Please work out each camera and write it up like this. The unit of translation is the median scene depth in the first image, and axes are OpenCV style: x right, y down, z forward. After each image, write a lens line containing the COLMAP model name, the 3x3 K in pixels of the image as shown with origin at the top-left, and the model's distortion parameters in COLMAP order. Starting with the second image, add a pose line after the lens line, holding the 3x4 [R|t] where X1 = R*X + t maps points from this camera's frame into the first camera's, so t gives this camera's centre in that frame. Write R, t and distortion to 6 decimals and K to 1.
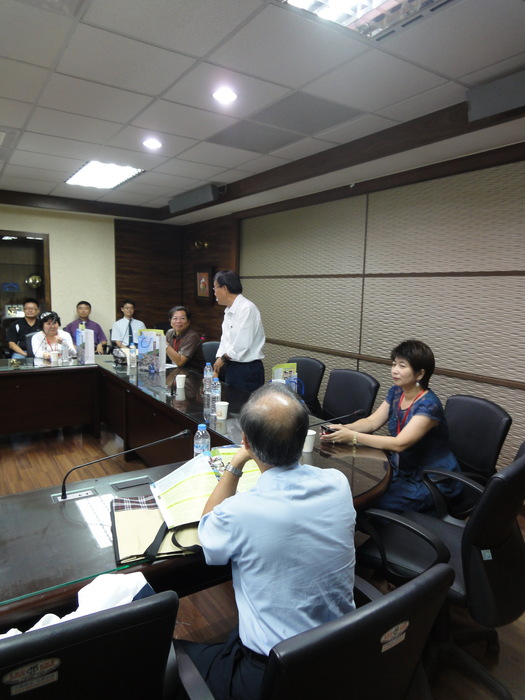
lens RADIAL K [[465.3, 0, 260.6], [0, 465.3, 348.5], [0, 0, 1]] dist [-0.003078, -0.002773]
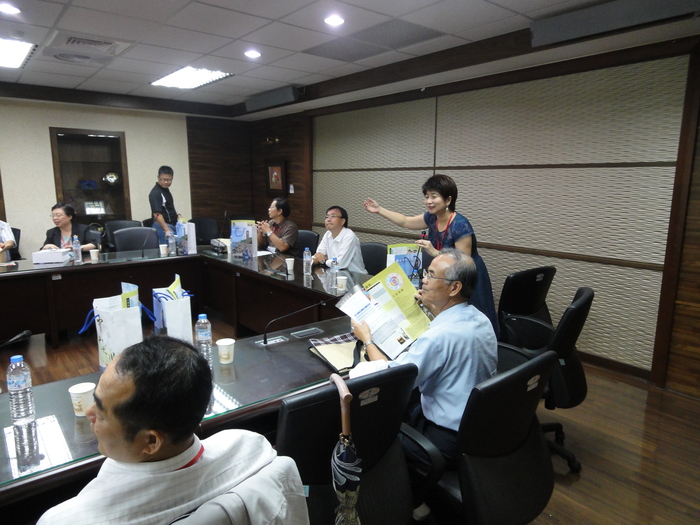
lens RADIAL K [[465.3, 0, 345.1], [0, 465.3, 264.7], [0, 0, 1]] dist [-0.003078, -0.002773]
pose [[0.994336, -0.039369, 0.098723, -0.121736], [0.033668, 0.997704, 0.058772, 0.007150], [-0.100810, -0.055115, 0.993378, -0.140702]]
